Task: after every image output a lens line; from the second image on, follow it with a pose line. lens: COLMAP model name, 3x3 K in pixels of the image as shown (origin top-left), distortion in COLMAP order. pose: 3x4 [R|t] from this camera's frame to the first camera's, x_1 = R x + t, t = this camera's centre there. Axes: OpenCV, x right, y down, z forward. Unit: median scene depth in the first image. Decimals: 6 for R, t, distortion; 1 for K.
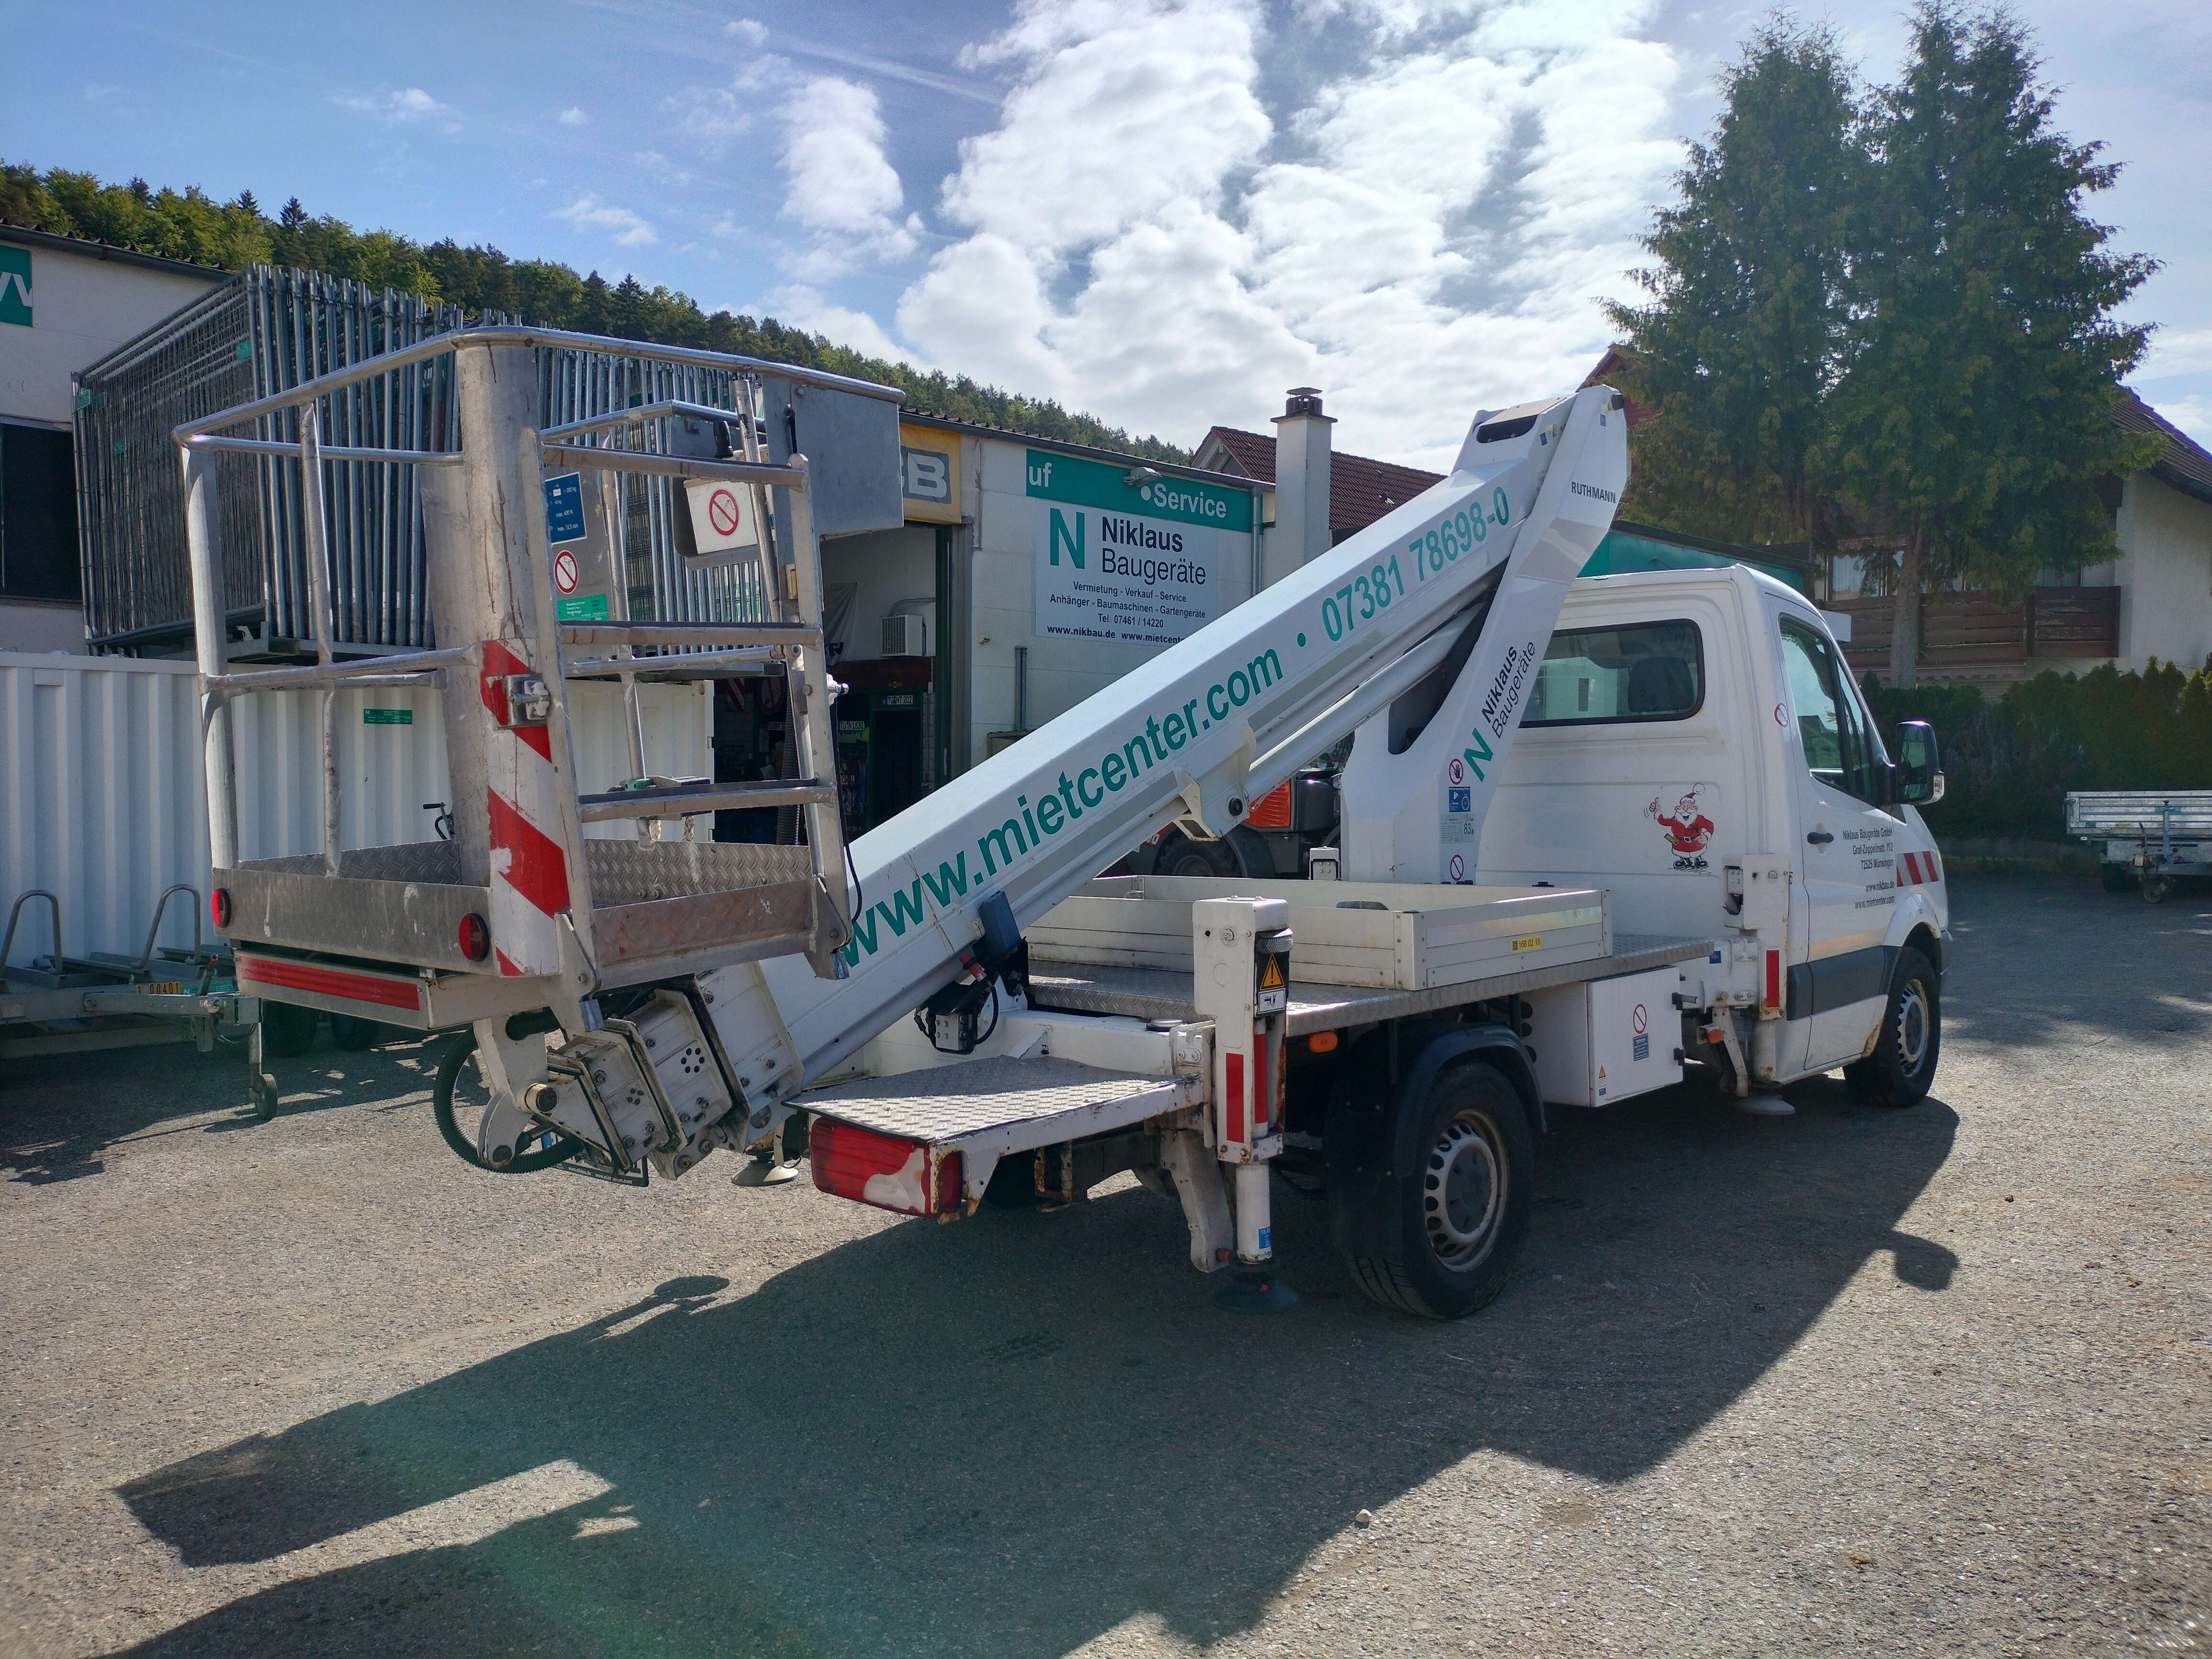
lens RADIAL K [[1655.6, 0, 1120.6], [0, 1655.6, 833.9], [0, 0, 1]] dist [0.032382, -0.043660]
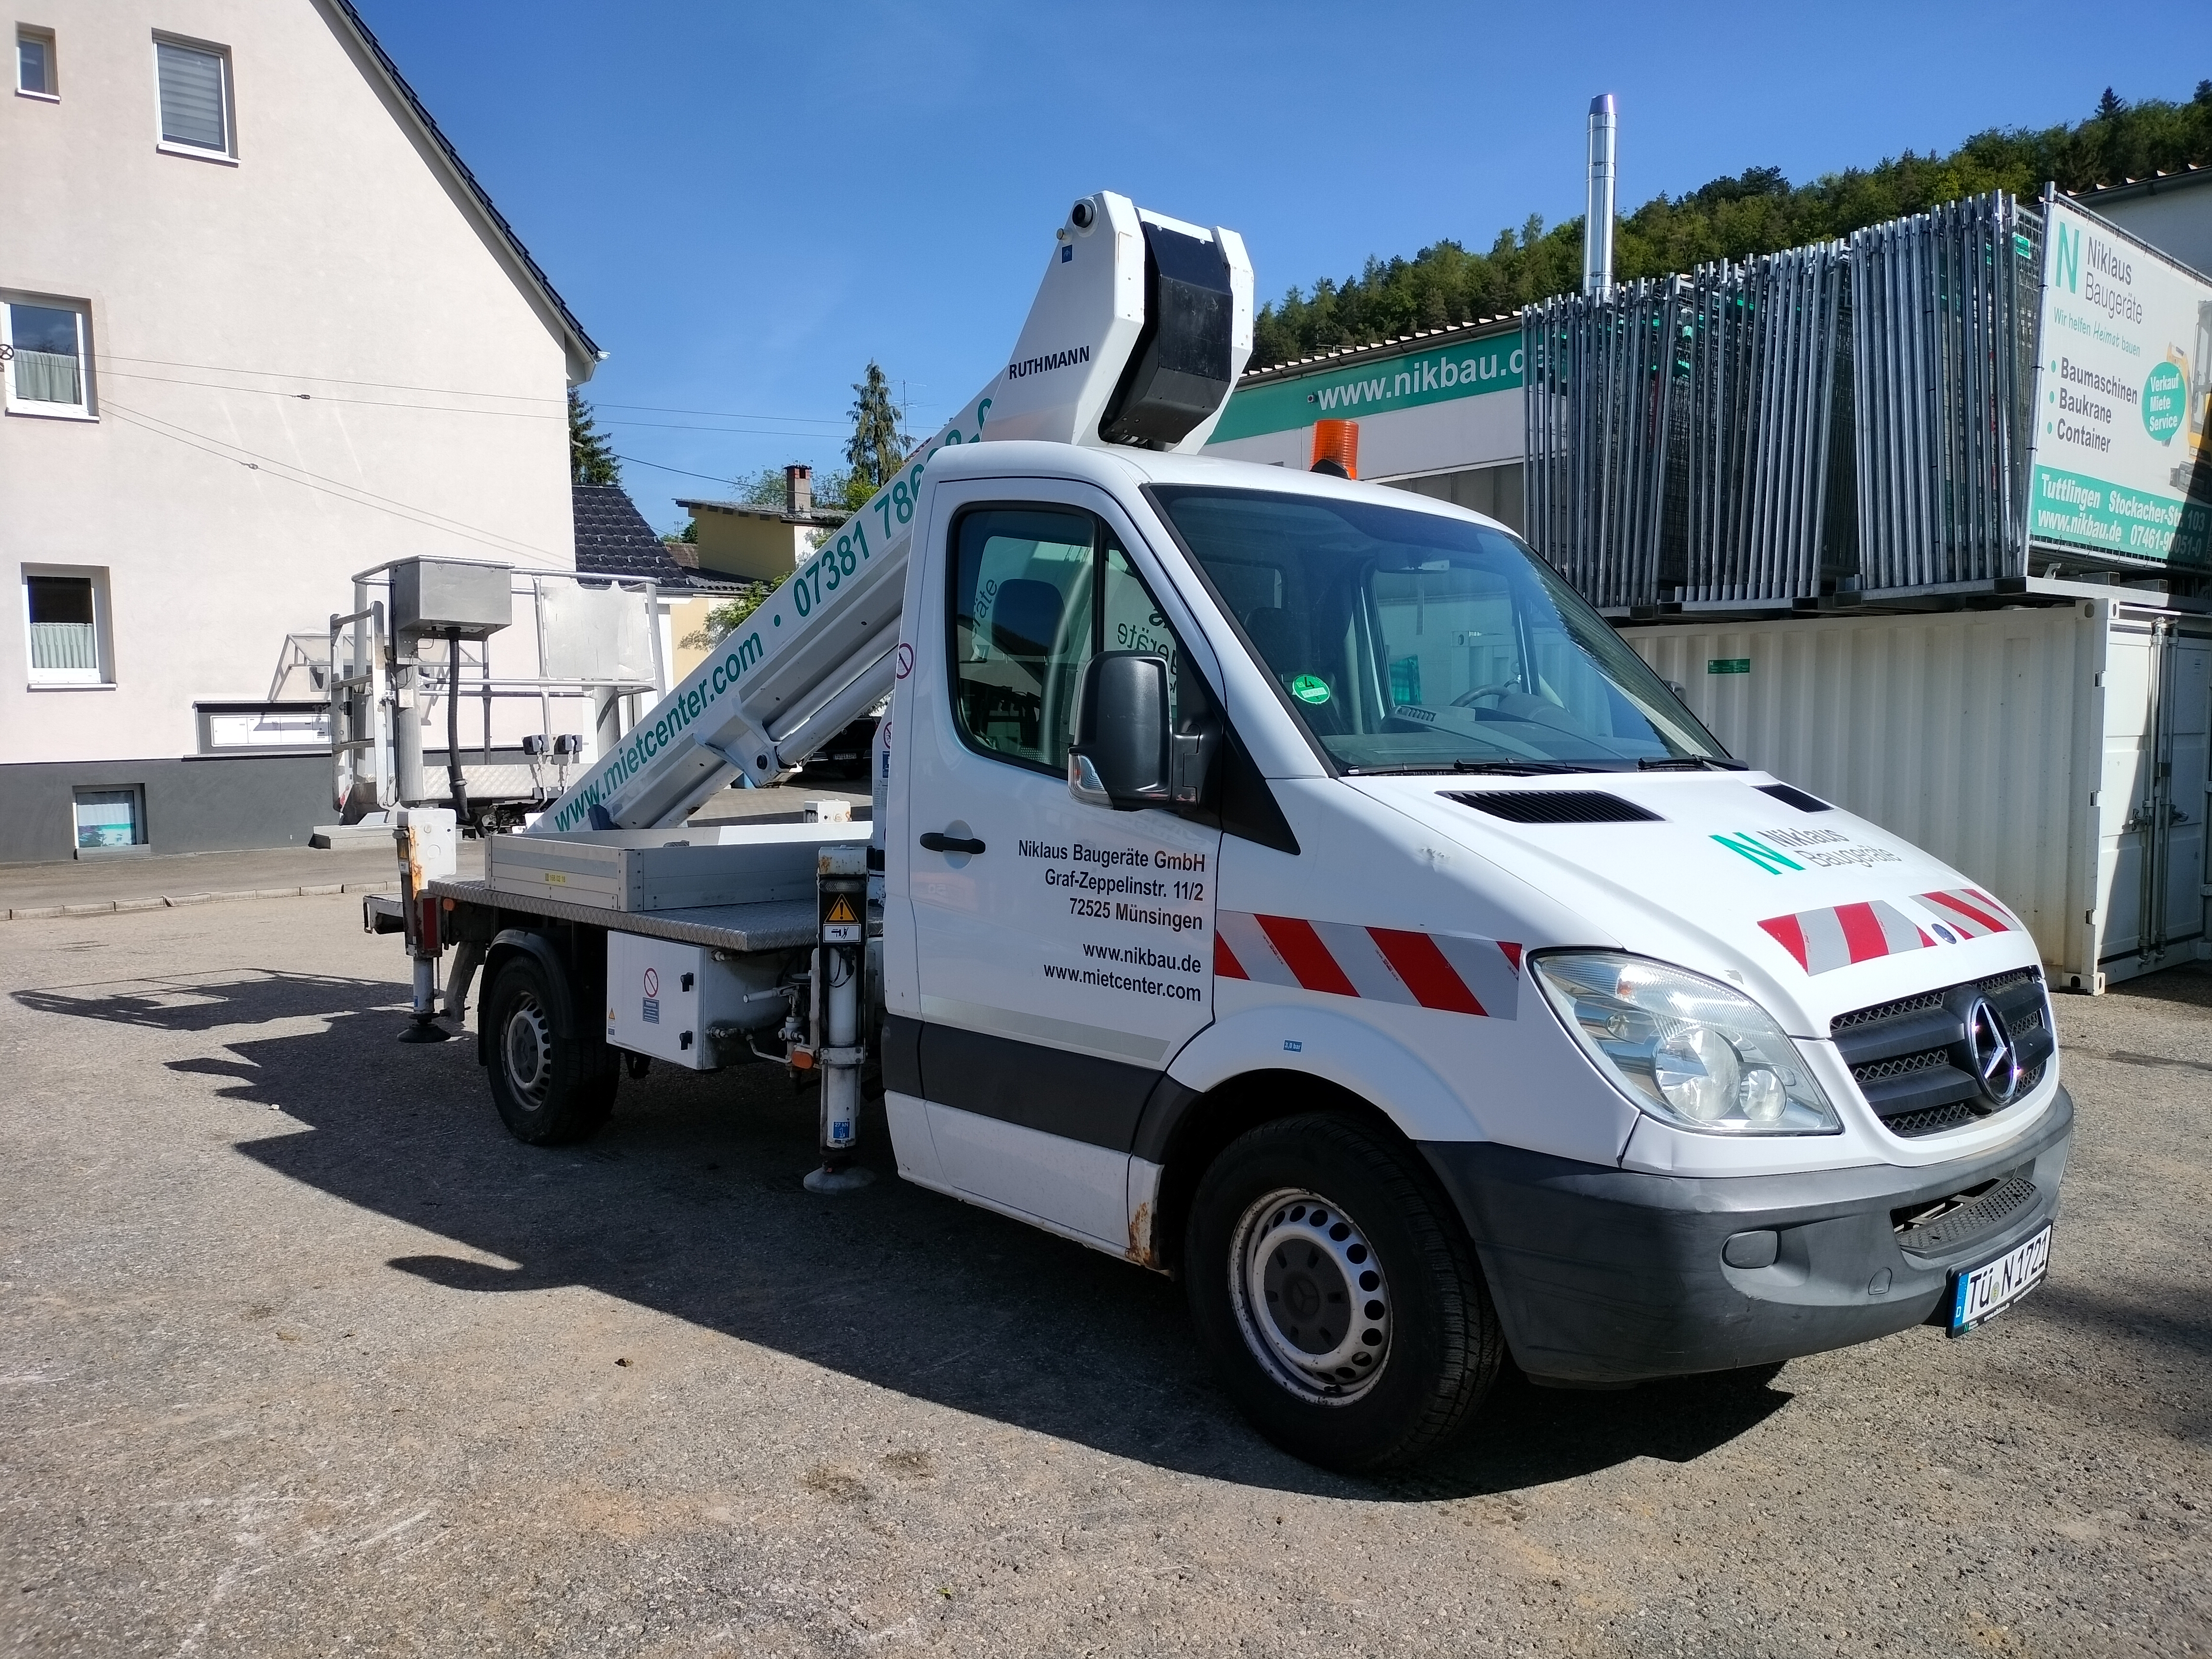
lens RADIAL K [[1655.6, 0, 1120.6], [0, 1655.6, 833.9], [0, 0, 1]] dist [0.032382, -0.043660]
pose [[-0.070818, 0.071473, -0.994925, 1.339476], [-0.027659, 0.996905, 0.073584, -0.063238], [0.997106, 0.032730, -0.068622, 1.401299]]
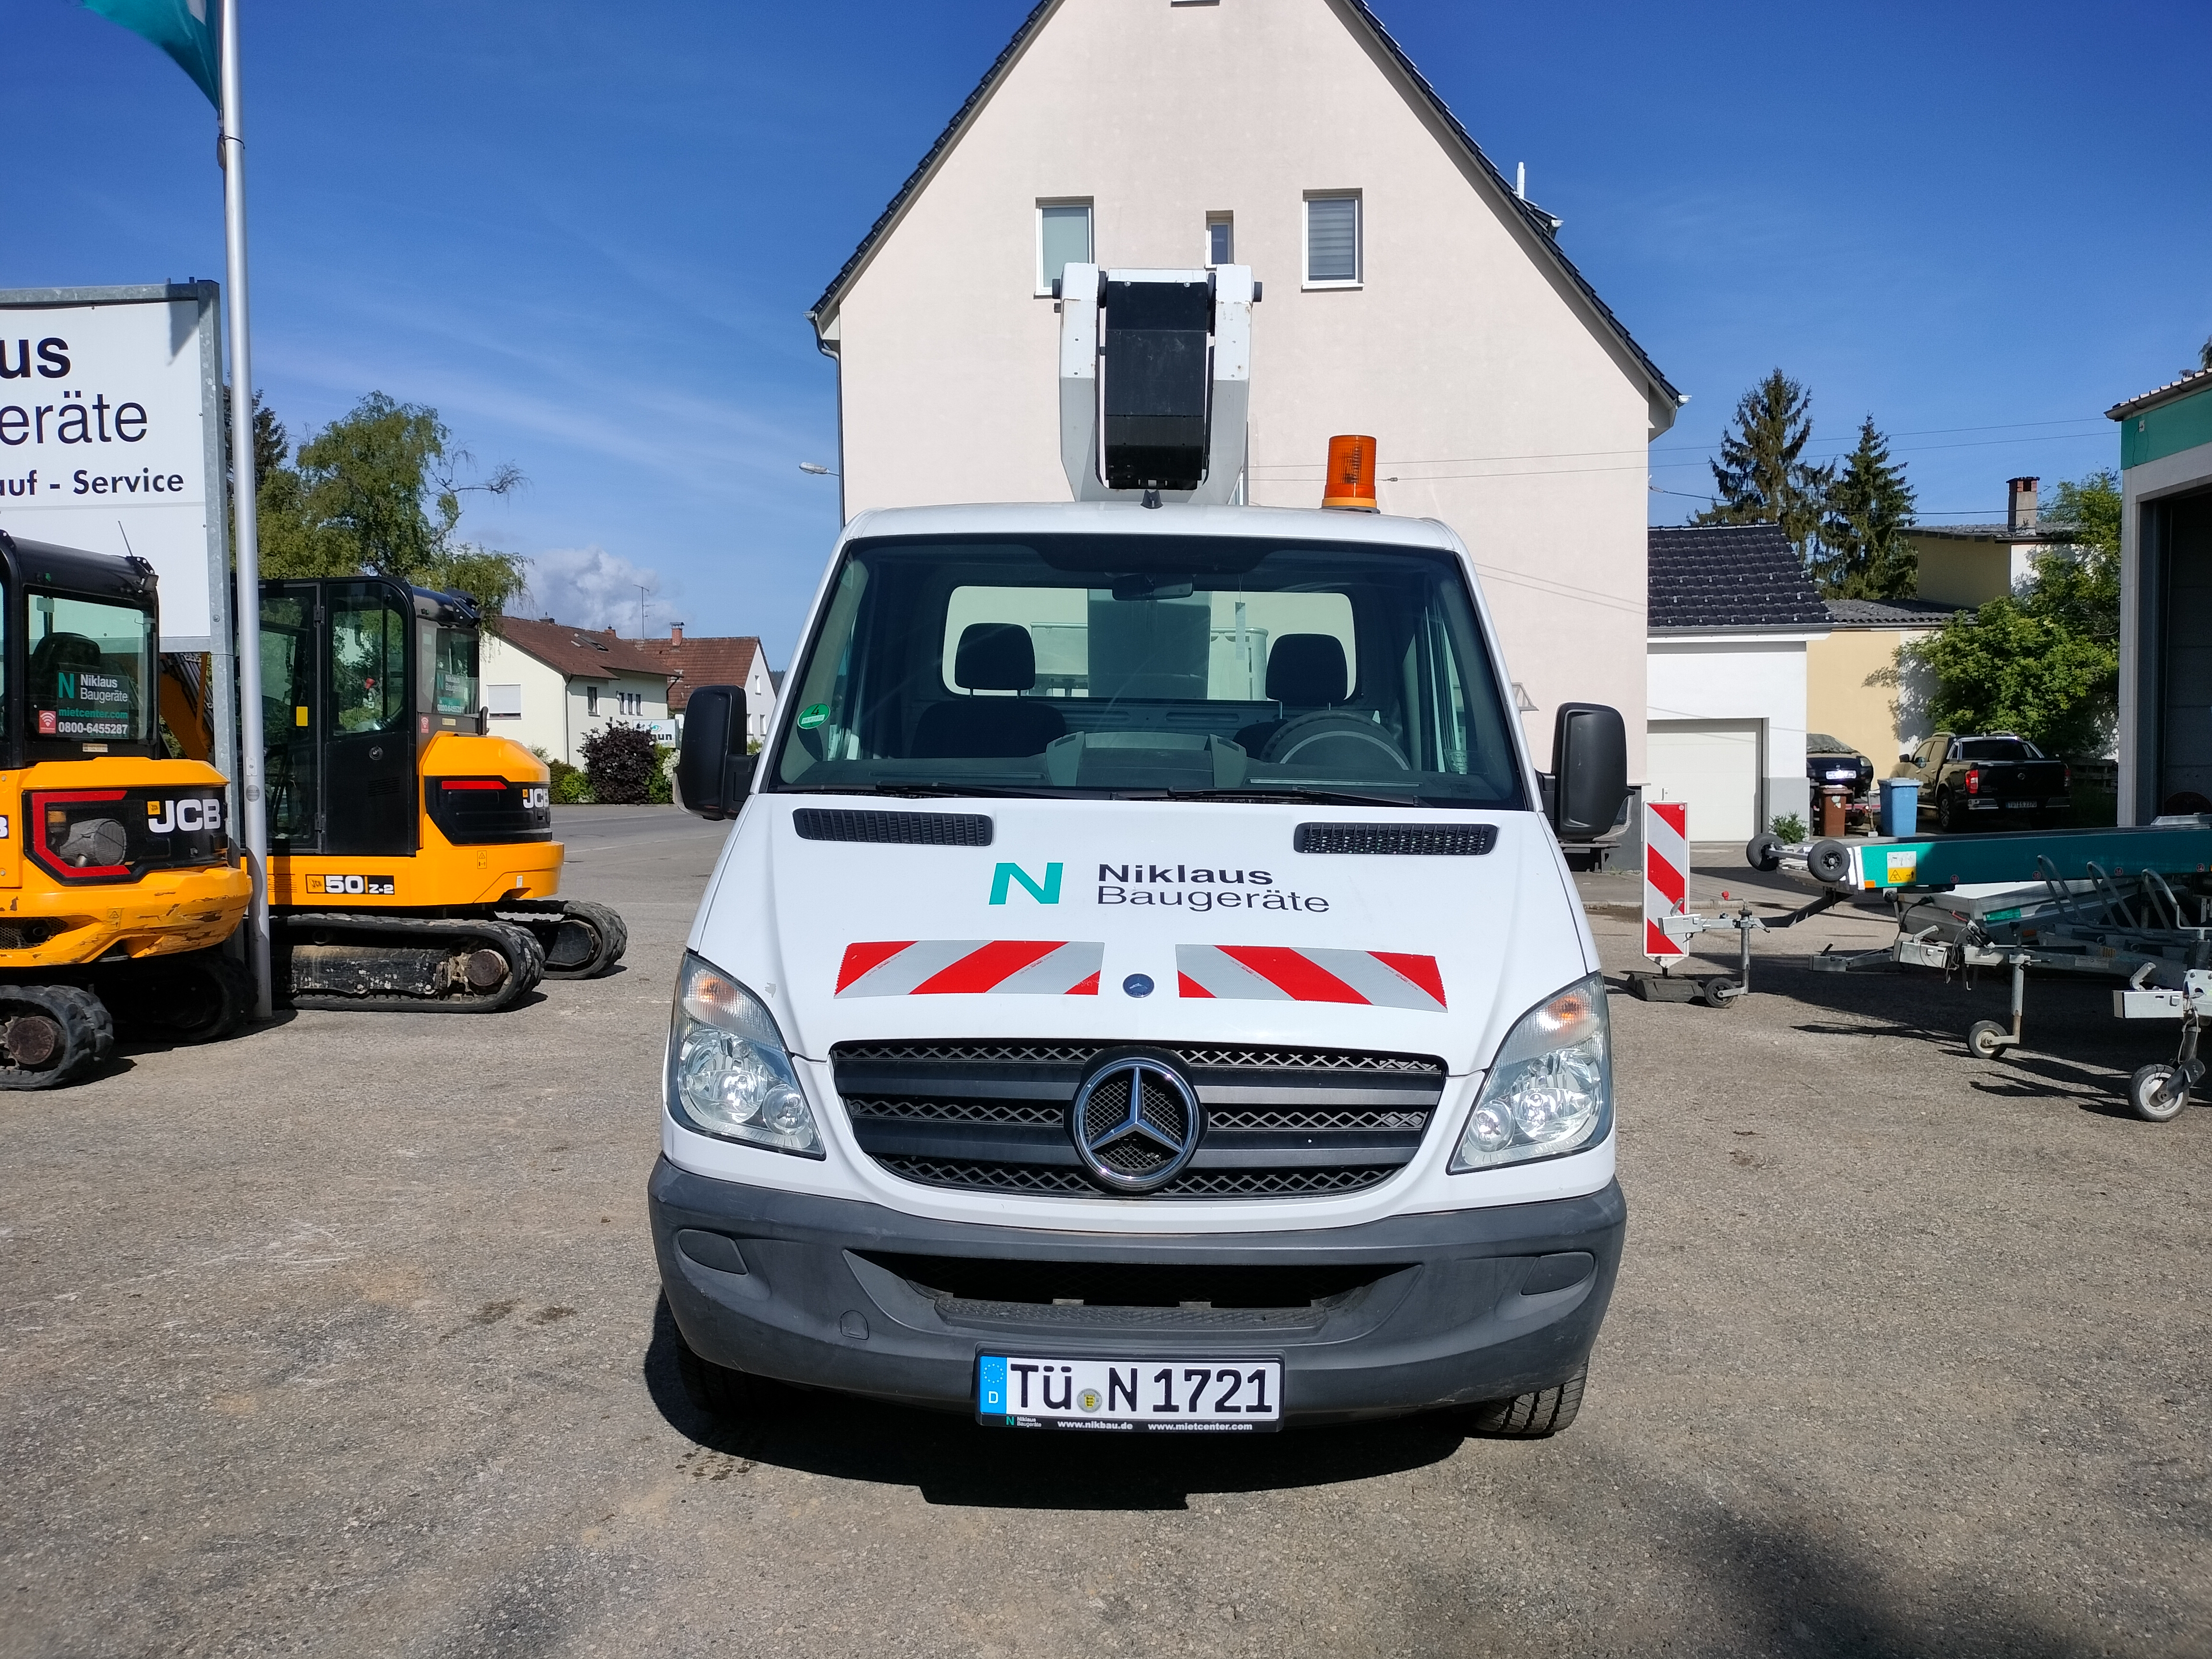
lens RADIAL K [[1655.6, 0, 1120.6], [0, 1655.6, 833.9], [0, 0, 1]] dist [0.032382, -0.043660]
pose [[-0.757984, 0.028610, -0.651646, 1.267918], [-0.019267, 0.997620, 0.066211, -0.065440], [0.651989, 0.062742, -0.755628, 1.567028]]
